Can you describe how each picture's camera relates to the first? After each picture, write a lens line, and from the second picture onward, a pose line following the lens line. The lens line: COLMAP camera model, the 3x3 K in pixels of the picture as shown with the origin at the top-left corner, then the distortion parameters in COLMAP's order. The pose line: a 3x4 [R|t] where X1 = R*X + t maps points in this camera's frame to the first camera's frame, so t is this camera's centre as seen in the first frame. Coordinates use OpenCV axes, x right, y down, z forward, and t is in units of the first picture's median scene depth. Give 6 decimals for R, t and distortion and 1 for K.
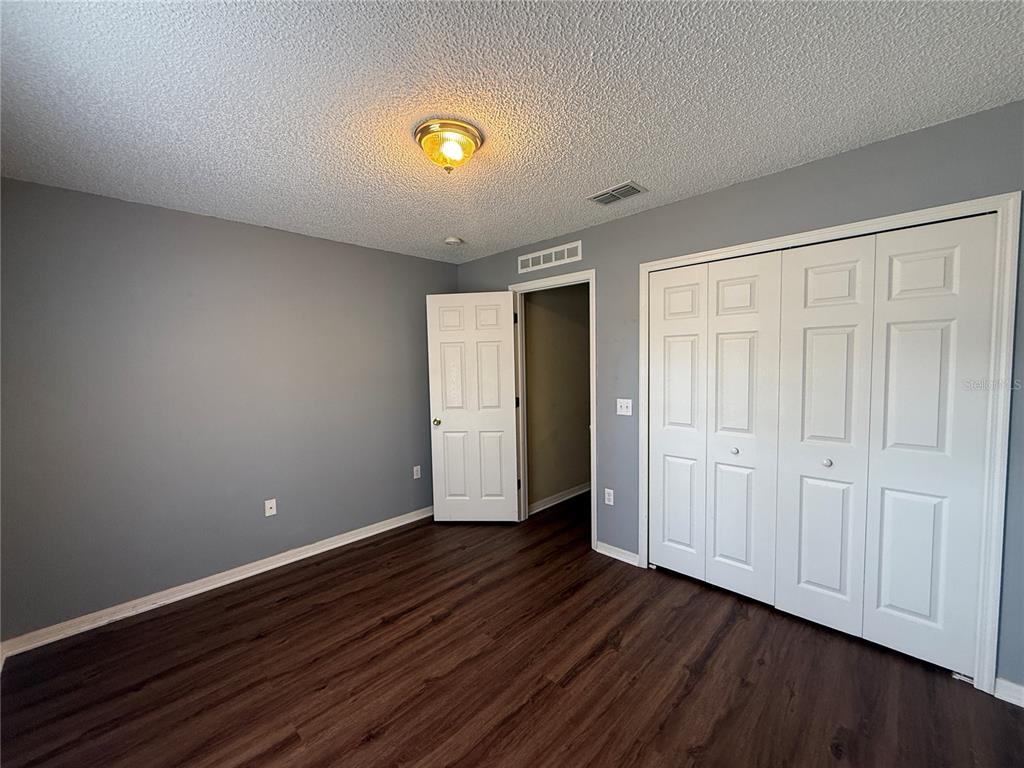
lens RADIAL K [[409.2, 0, 506.9], [0, 409.2, 385.9], [0, 0, 1]] dist [-0.000545, 0.000137]
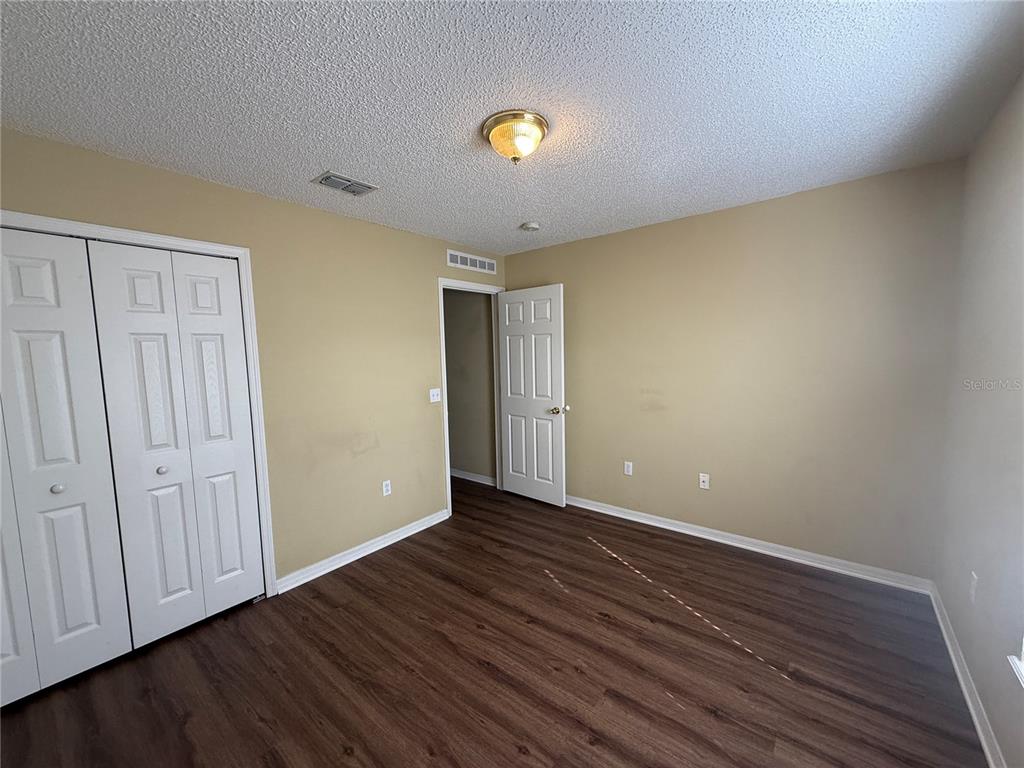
lens RADIAL K [[409.2, 0, 506.9], [0, 409.2, 385.9], [0, 0, 1]] dist [-0.000545, 0.000137]
pose [[-0.103584, -0.069127, 0.992216, -0.994244], [0.088048, 0.993028, 0.078376, -0.050242], [-0.990716, 0.095481, -0.096775, 0.985052]]
